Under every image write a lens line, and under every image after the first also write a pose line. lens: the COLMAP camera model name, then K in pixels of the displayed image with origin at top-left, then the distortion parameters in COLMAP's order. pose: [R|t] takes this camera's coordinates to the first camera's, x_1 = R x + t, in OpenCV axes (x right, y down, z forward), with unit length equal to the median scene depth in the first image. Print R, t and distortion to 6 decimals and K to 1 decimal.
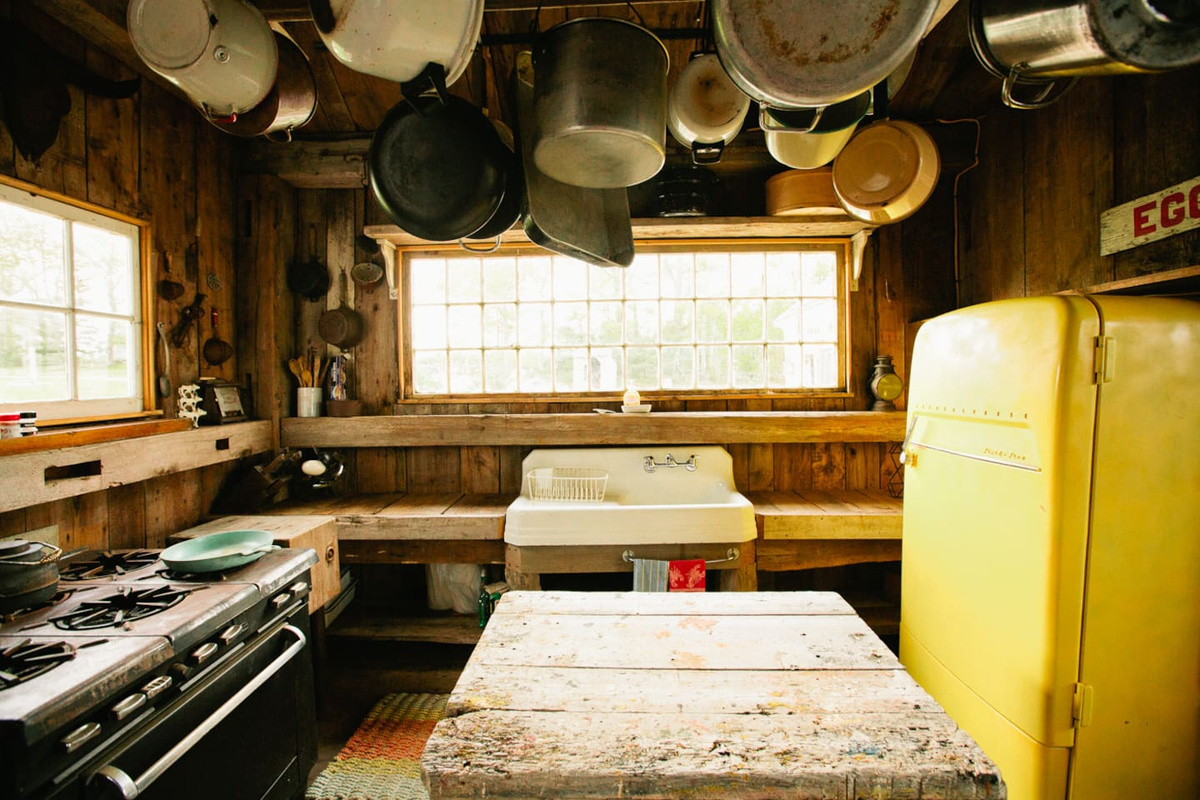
lens RADIAL K [[548.5, 0, 600.0], [0, 548.5, 400.0], [0, 0, 1]] dist [-0.046794, 0.018036]
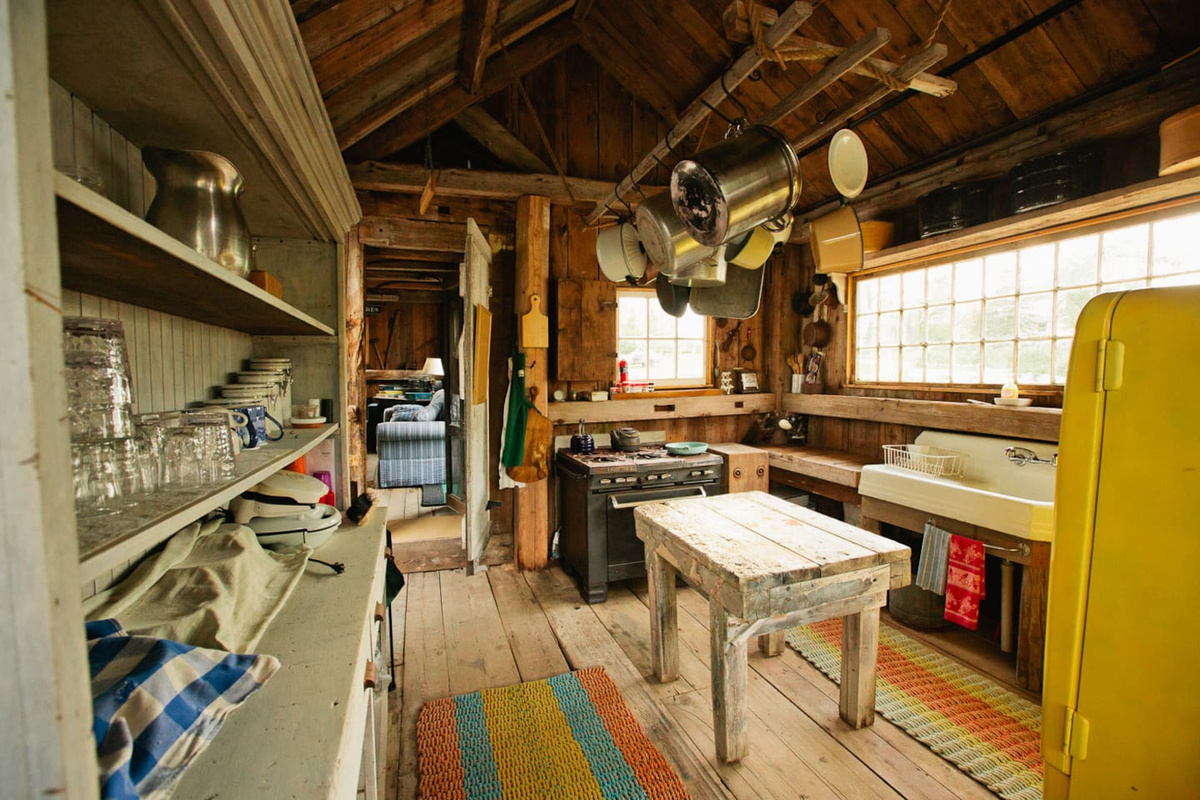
lens RADIAL K [[548.5, 0, 600.0], [0, 548.5, 400.0], [0, 0, 1]] dist [-0.046794, 0.018036]
pose [[0.334887, 0.063675, -0.940104, 0.866887], [-0.032306, 0.997903, 0.056082, -0.021842], [0.941704, 0.011590, 0.336242, -0.068503]]
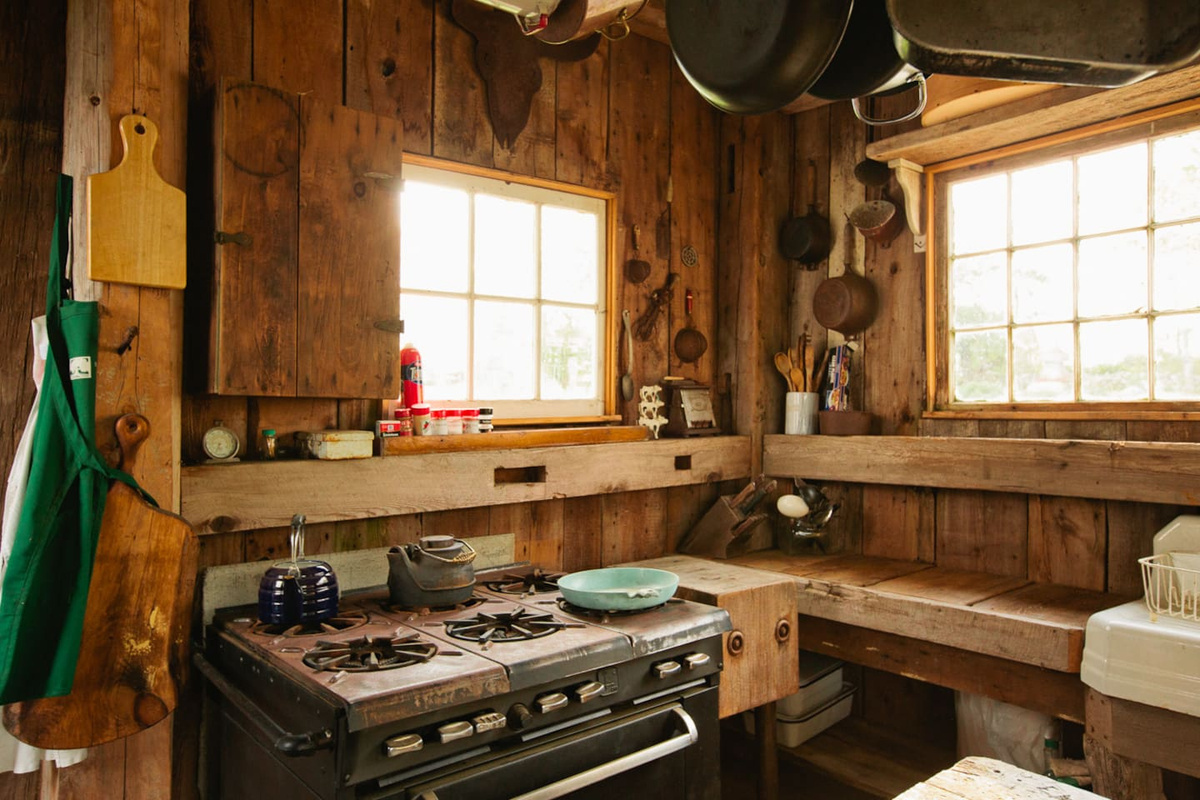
lens RADIAL K [[836.1, 0, 600.0], [0, 836.1, 400.0], [0, 0, 1]] dist [-0.044380, 0.082387]
pose [[0.649842, 0.000830, -0.760069, 0.130734], [-0.033026, 0.999086, -0.027145, 0.028471], [0.759352, 0.042742, 0.649275, 0.123125]]
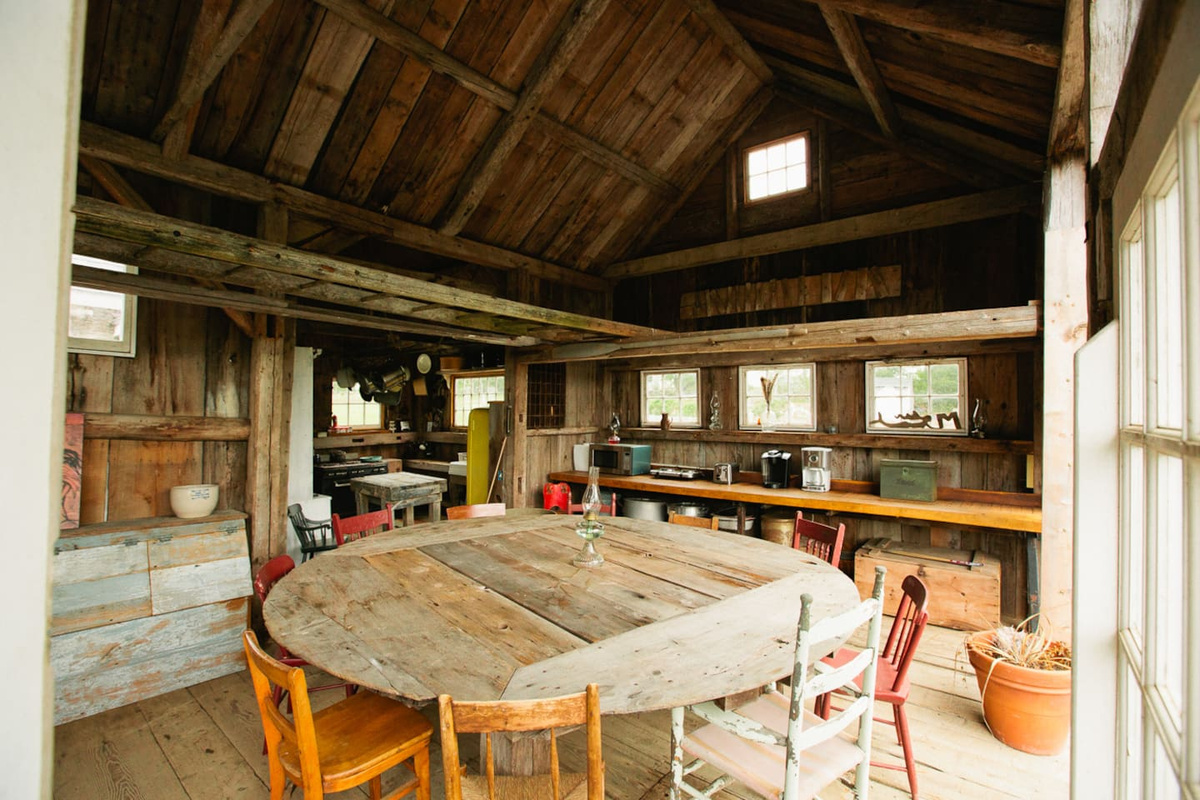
lens RADIAL K [[548.5, 0, 600.0], [0, 548.5, 400.0], [0, 0, 1]] dist [-0.046794, 0.018036]
pose [[0.789280, 0.008730, -0.613971, 2.457006], [-0.037506, 0.998717, -0.034014, -0.091320], [0.612887, 0.049875, 0.788595, -0.989328]]
